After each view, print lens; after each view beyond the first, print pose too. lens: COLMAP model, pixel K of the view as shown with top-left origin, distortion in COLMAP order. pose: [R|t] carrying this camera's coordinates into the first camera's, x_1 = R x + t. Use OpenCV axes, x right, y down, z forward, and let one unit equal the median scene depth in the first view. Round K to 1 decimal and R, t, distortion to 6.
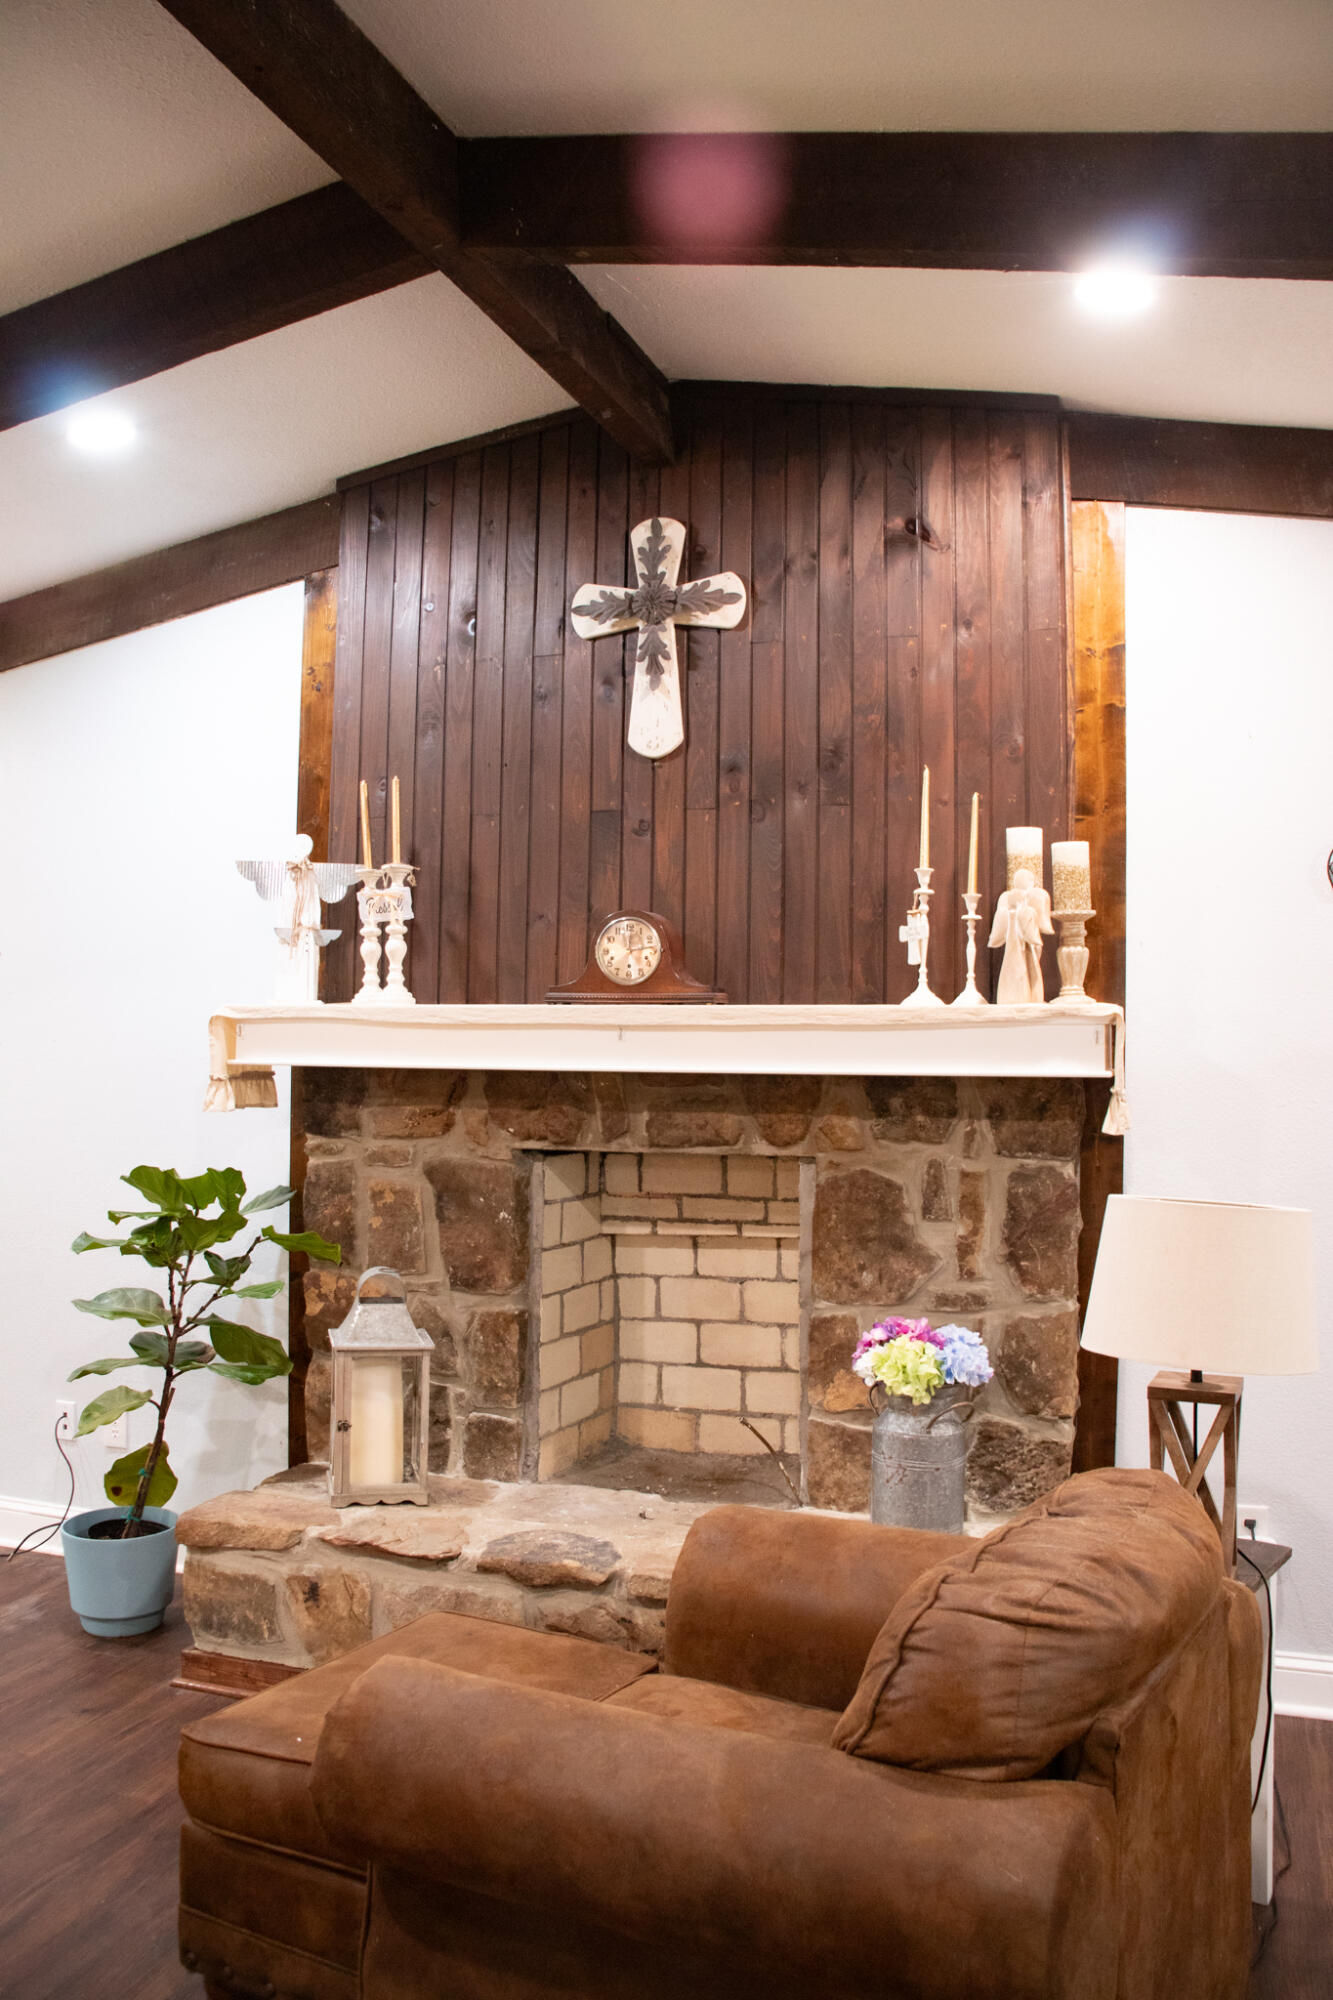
lens RADIAL K [[1668.8, 0, 662.0], [0, 1668.8, 993.1], [0, 0, 1]] dist [-0.172688, 0.162073]
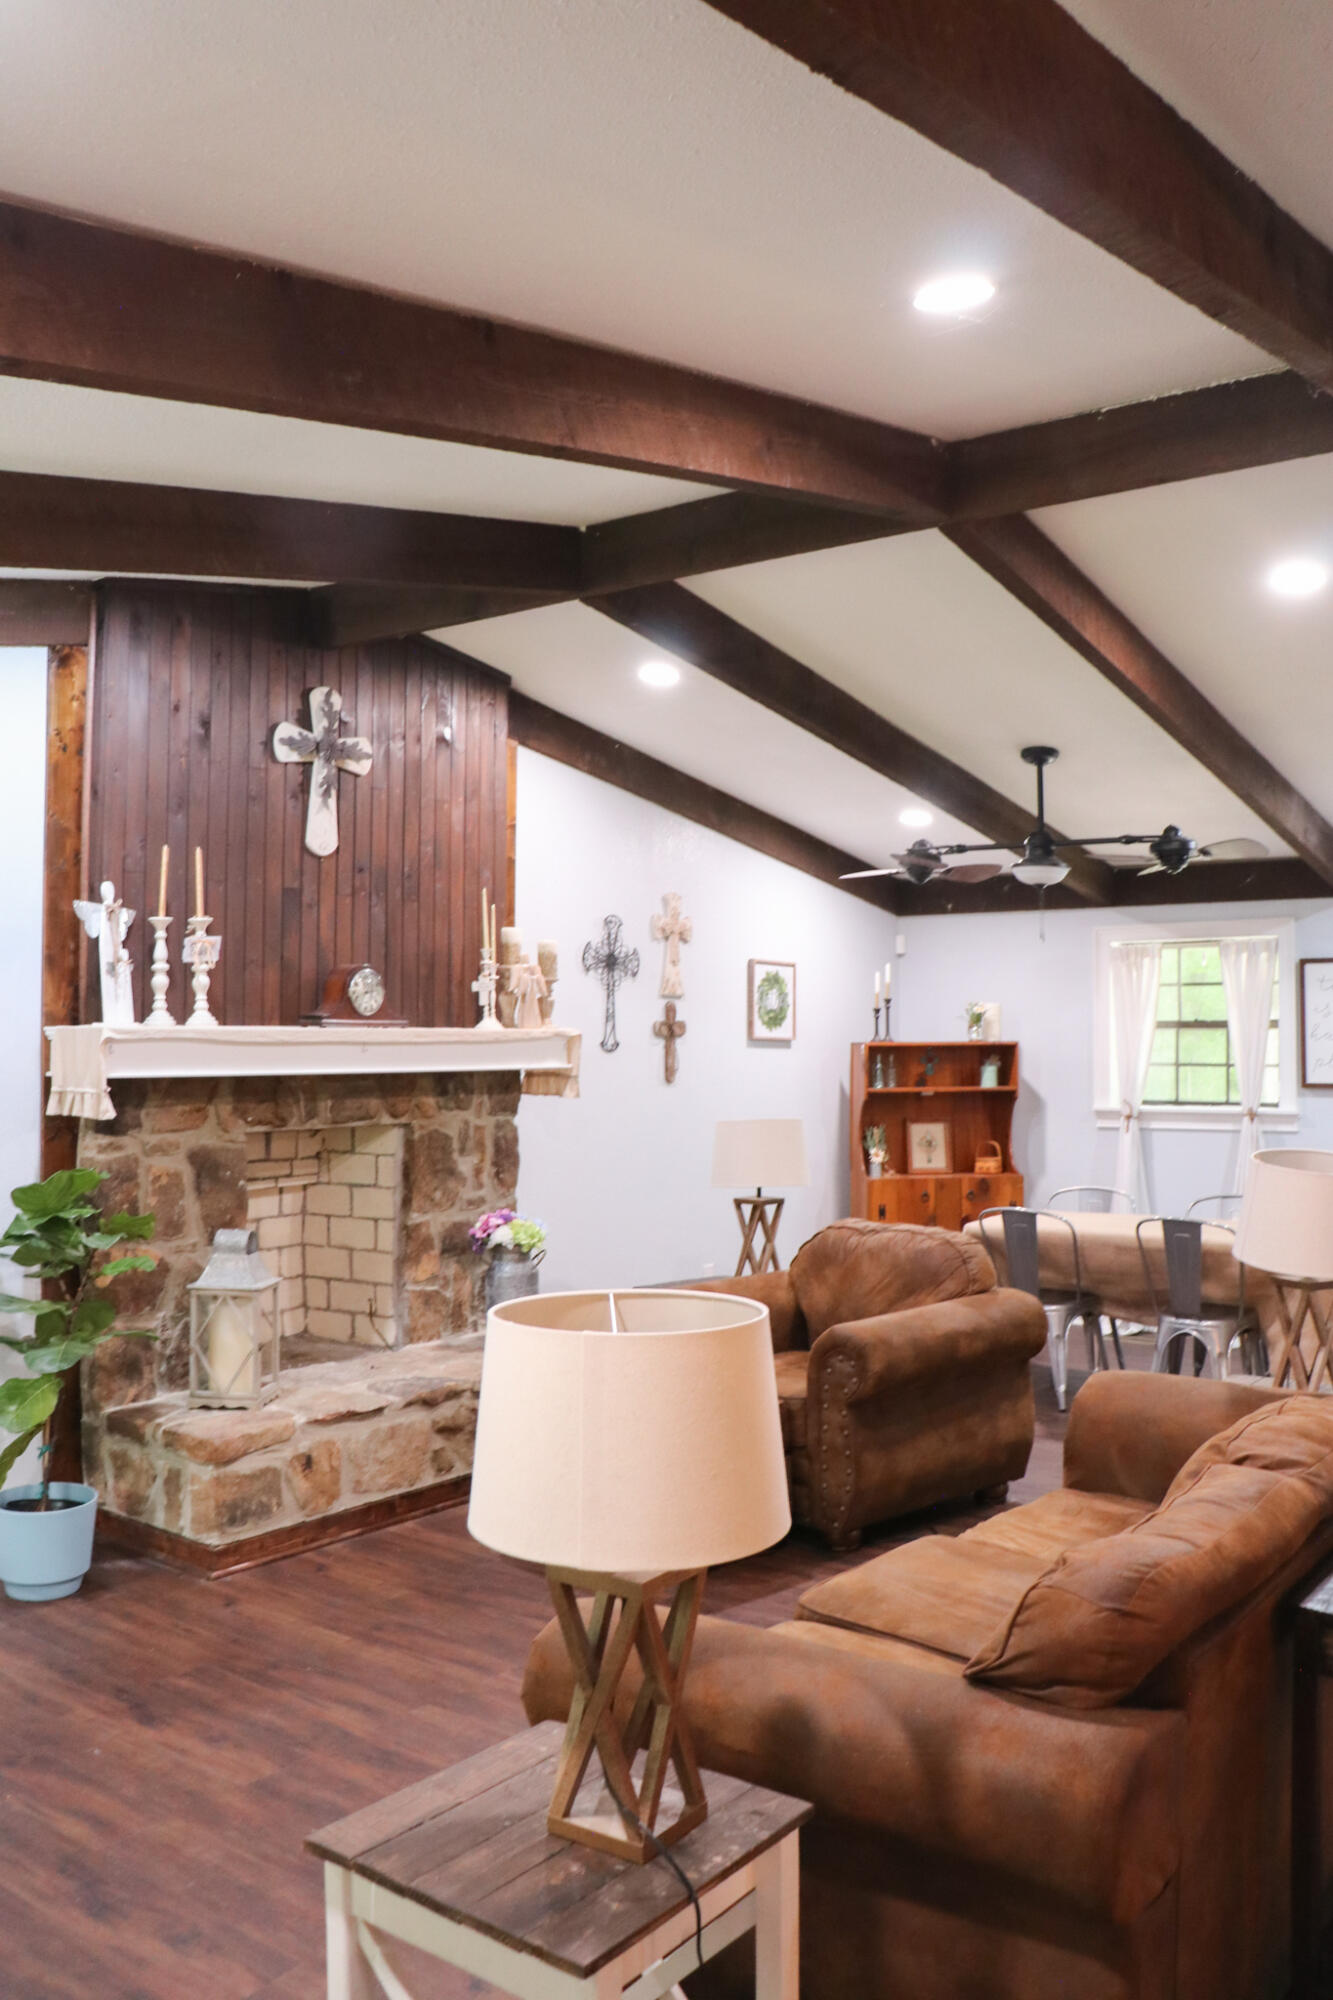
lens RADIAL K [[1668.8, 0, 660.0], [0, 1668.8, 1009.4], [0, 0, 1]] dist [-0.172688, 0.162073]
pose [[0.299214, 0.006482, 0.954164, -1.275701], [-0.026767, 0.999640, 0.001603, -0.017960], [-0.953811, -0.026020, 0.299280, 0.283511]]
